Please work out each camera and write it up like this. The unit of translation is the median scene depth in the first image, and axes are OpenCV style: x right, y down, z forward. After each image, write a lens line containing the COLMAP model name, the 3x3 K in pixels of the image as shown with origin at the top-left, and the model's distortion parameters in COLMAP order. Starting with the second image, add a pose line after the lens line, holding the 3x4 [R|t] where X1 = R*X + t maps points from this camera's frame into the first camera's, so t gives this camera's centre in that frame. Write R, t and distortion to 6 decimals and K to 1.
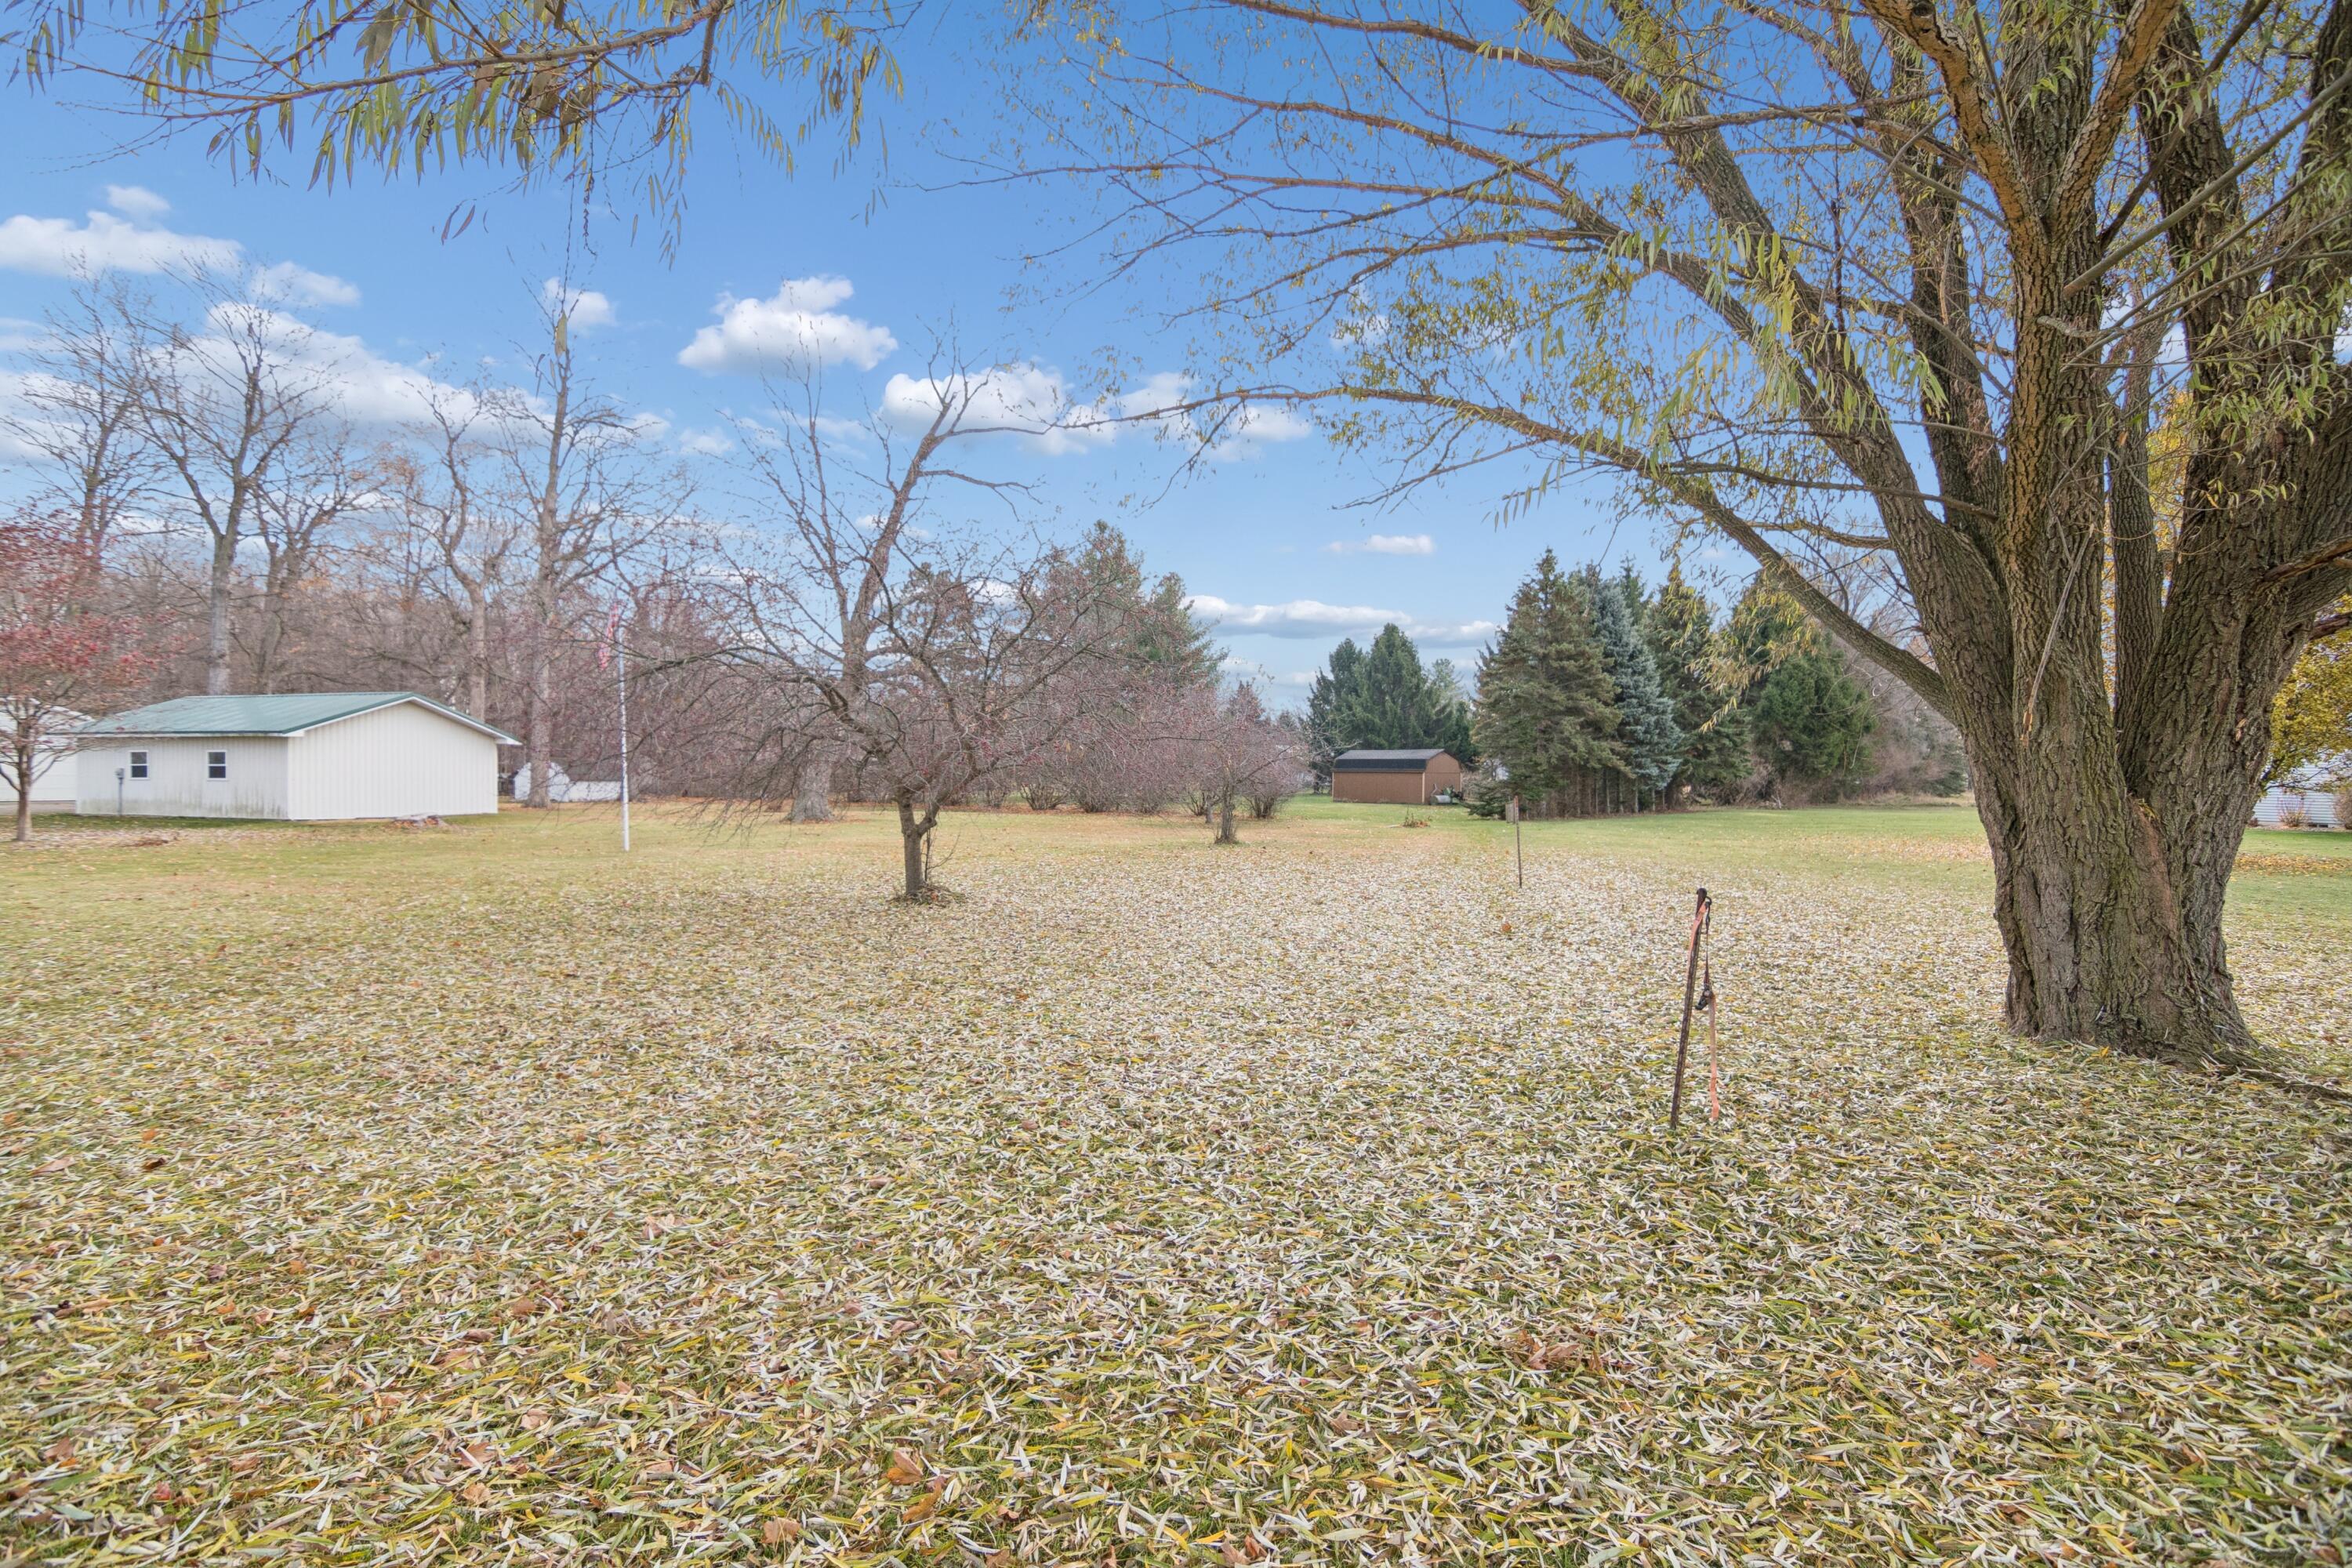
lens RADIAL K [[1121.3, 0, 1175.5], [0, 1121.3, 780.9], [0, 0, 1]] dist [-0.023498, -0.000714]
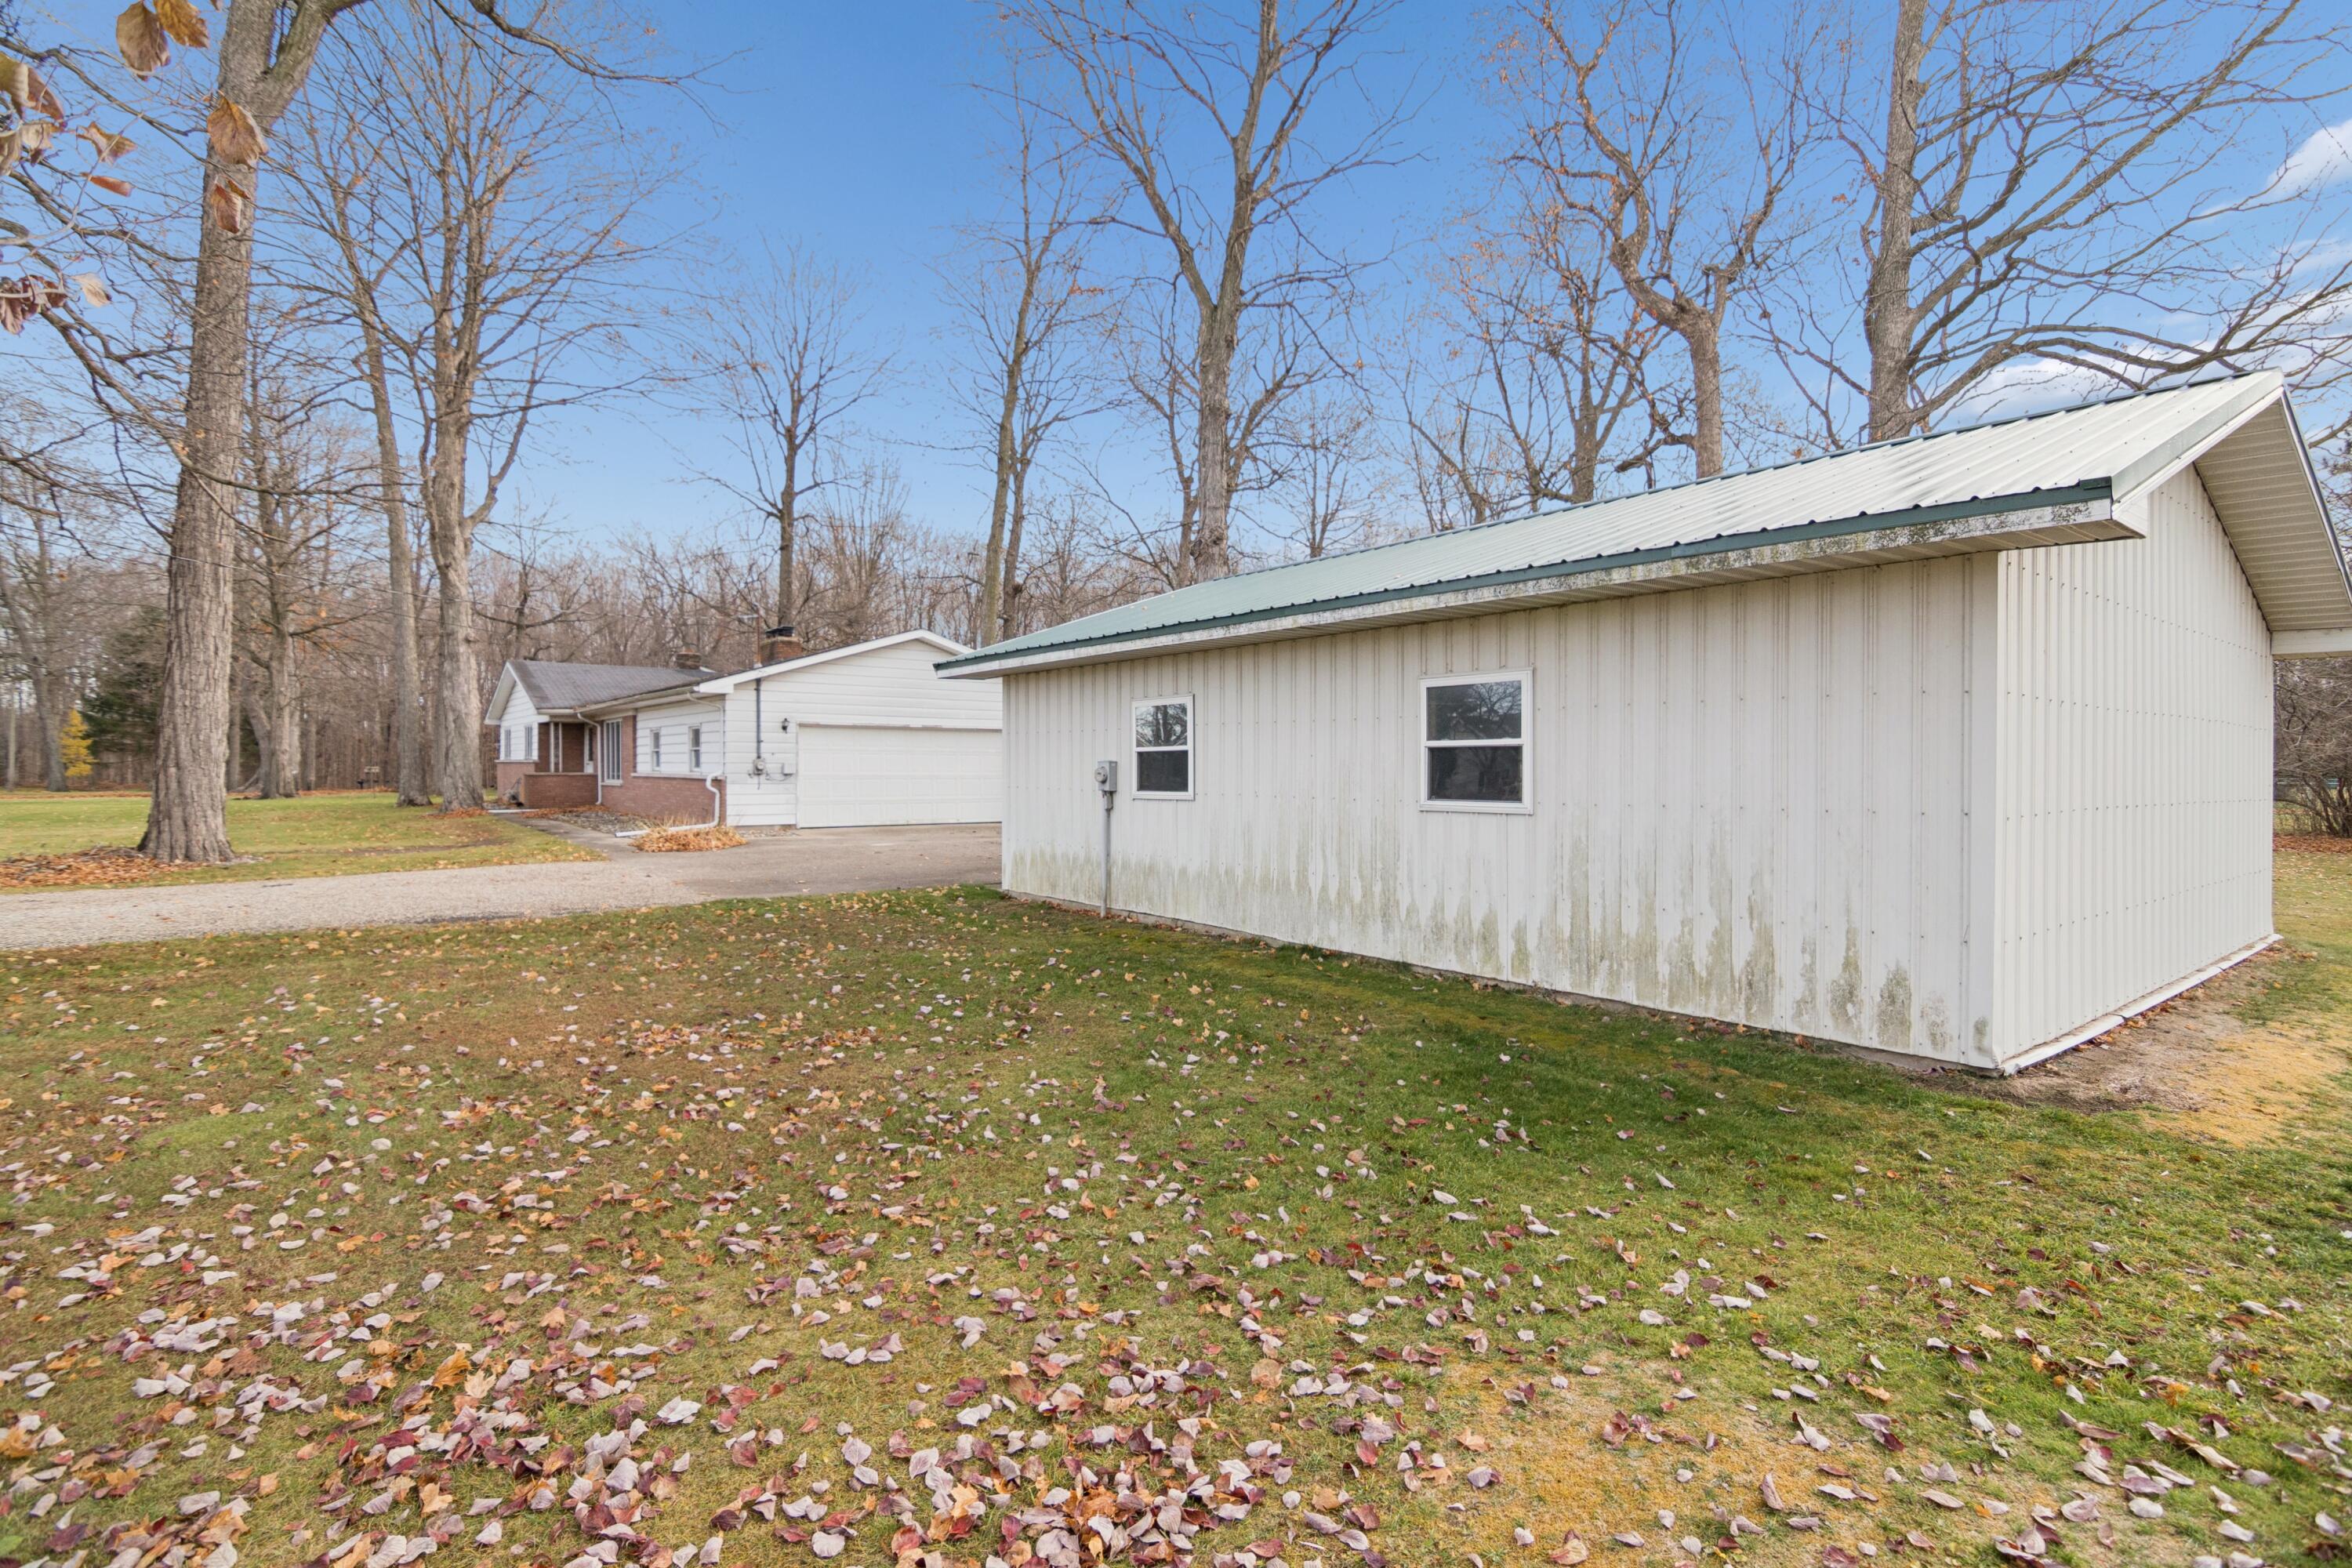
lens RADIAL K [[1121.3, 0, 1175.4], [0, 1121.3, 785.9], [0, 0, 1]] dist [-0.023498, -0.000714]
pose [[0.806224, 0.001264, -0.591609, -0.658021], [0.003455, 0.999971, 0.006846, -0.005786], [0.591600, -0.007563, 0.806196, 0.654273]]
